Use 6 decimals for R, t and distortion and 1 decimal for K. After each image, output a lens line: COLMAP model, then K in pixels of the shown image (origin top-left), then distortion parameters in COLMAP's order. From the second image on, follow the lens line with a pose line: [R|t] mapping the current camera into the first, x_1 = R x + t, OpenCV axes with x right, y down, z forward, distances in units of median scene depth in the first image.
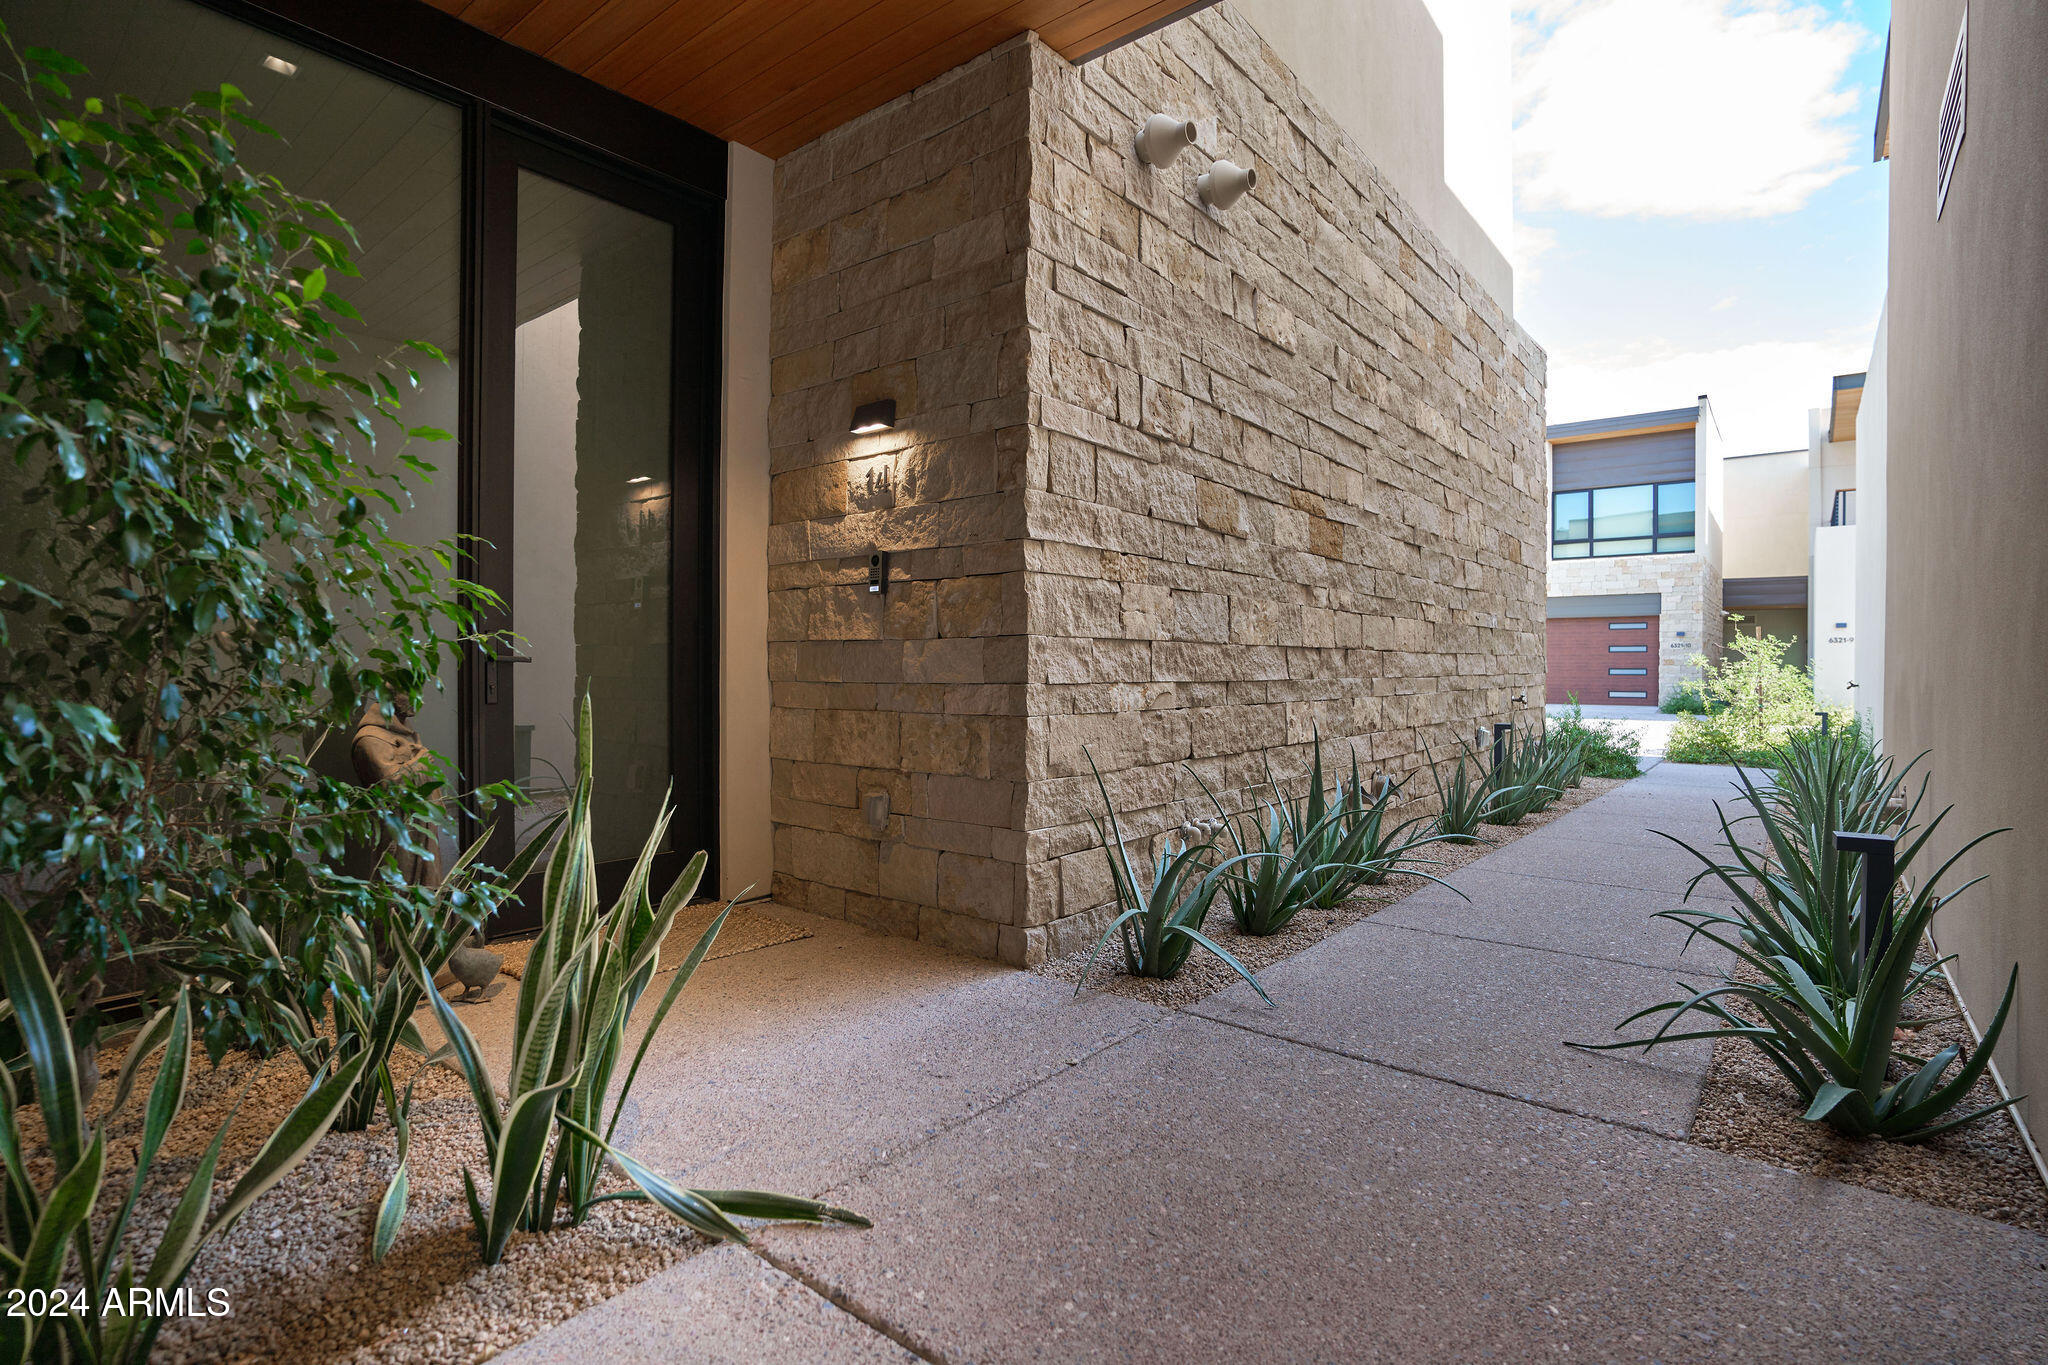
lens RADIAL K [[1007.7, 0, 1024.0], [0, 1007.7, 682.5], [0, 0, 1]] dist [-0.000462, 0.000110]
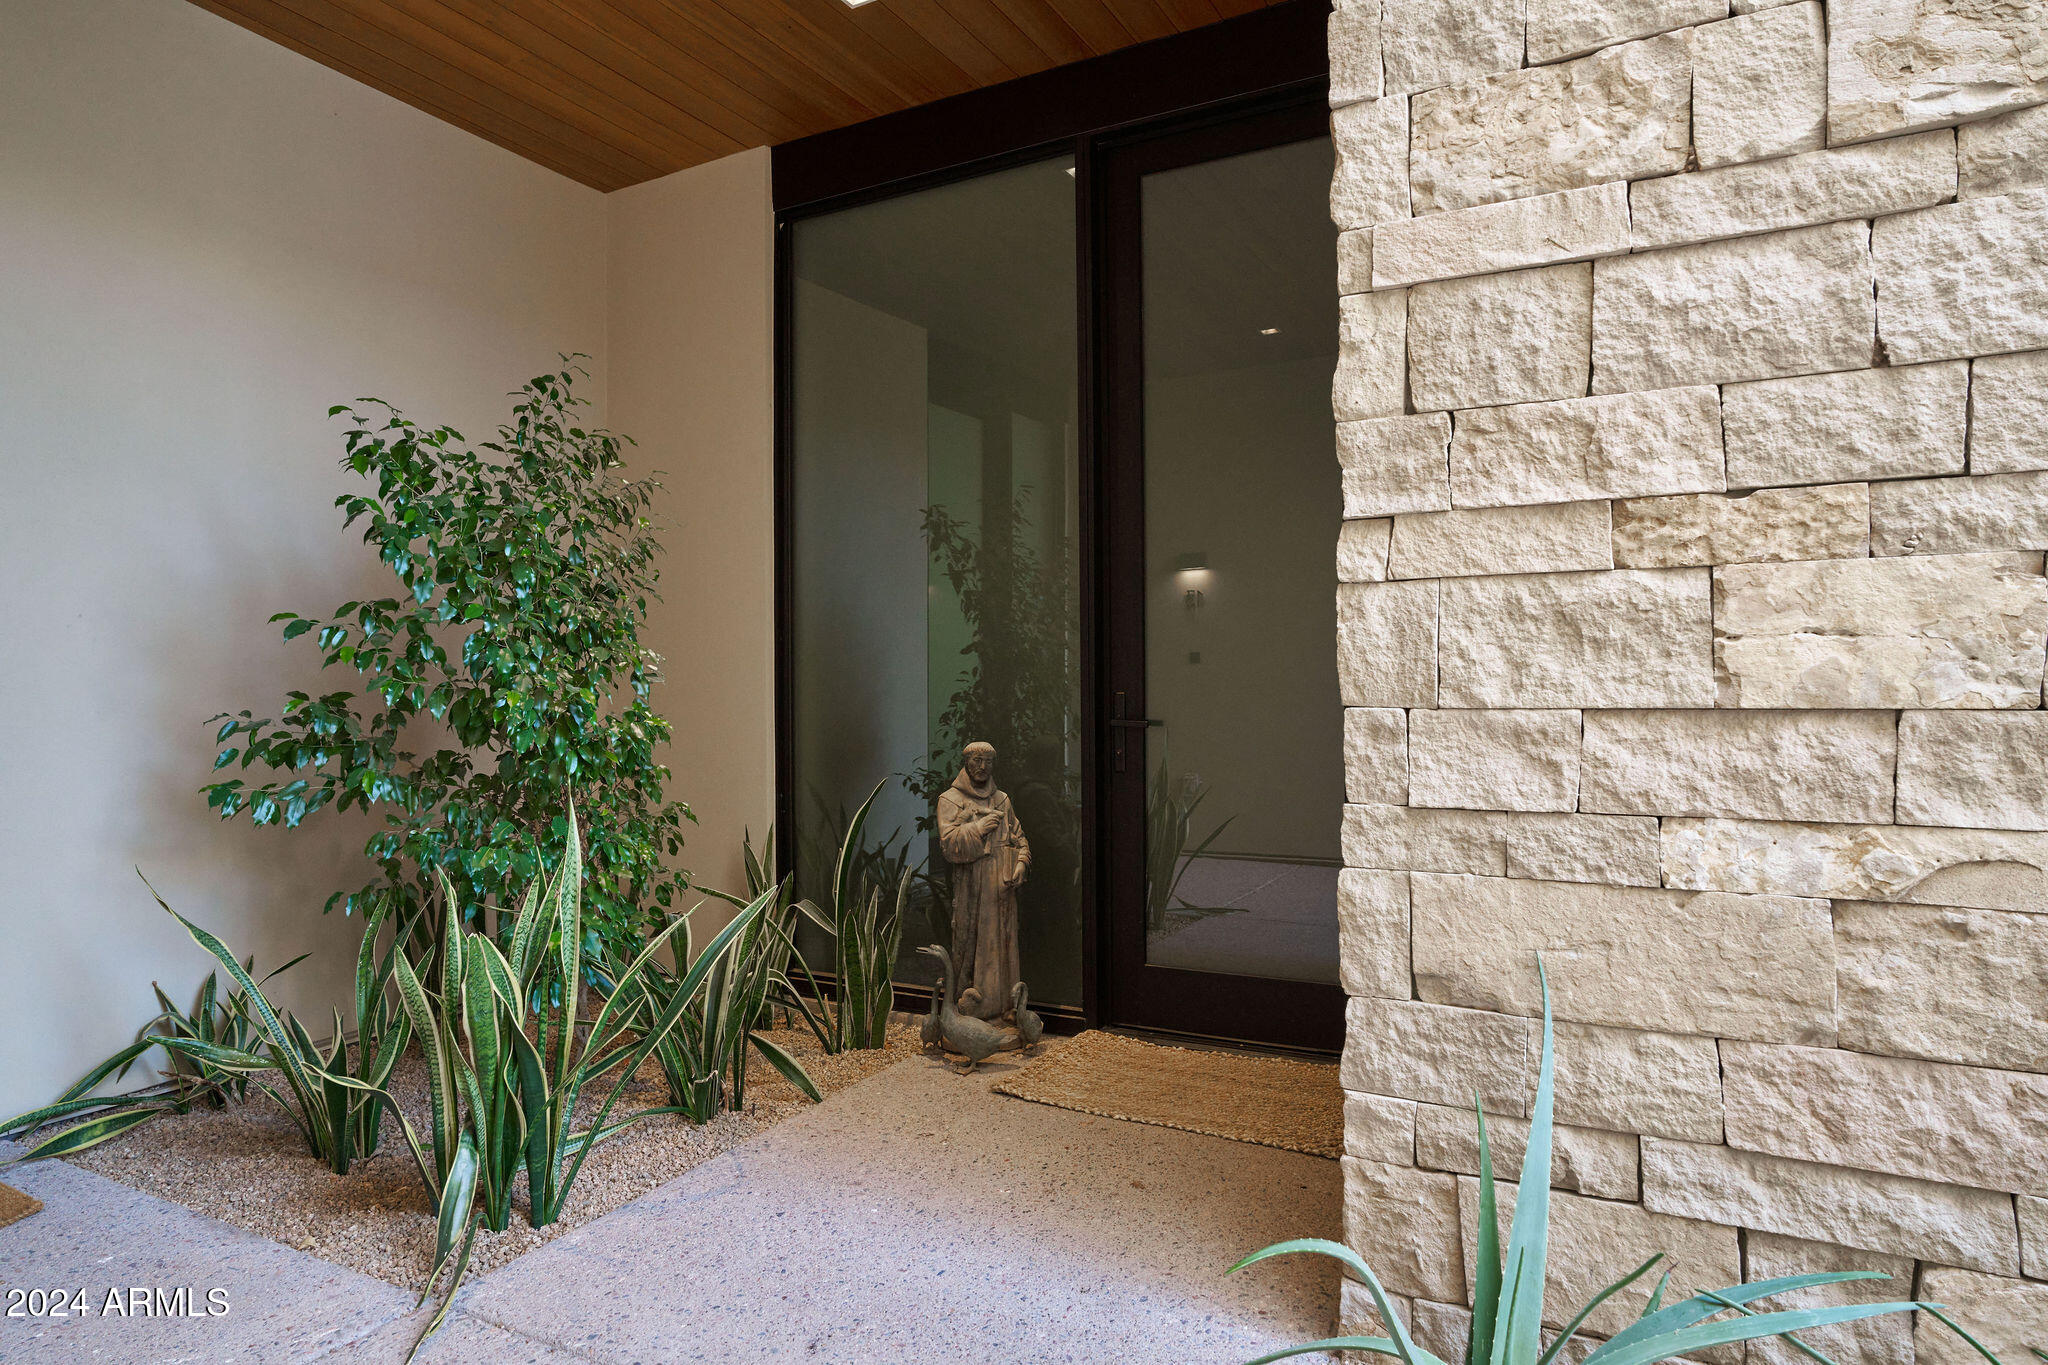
lens RADIAL K [[1248.5, 0, 1024.0], [0, 1248.5, 682.5], [0, 0, 1]] dist [0.027174, 0.000651]
pose [[0.182793, 0.000278, -0.983151, 0.561445], [-0.000803, 1.000000, 0.000133, -0.056048], [0.983151, 0.000765, 0.182793, 0.672283]]
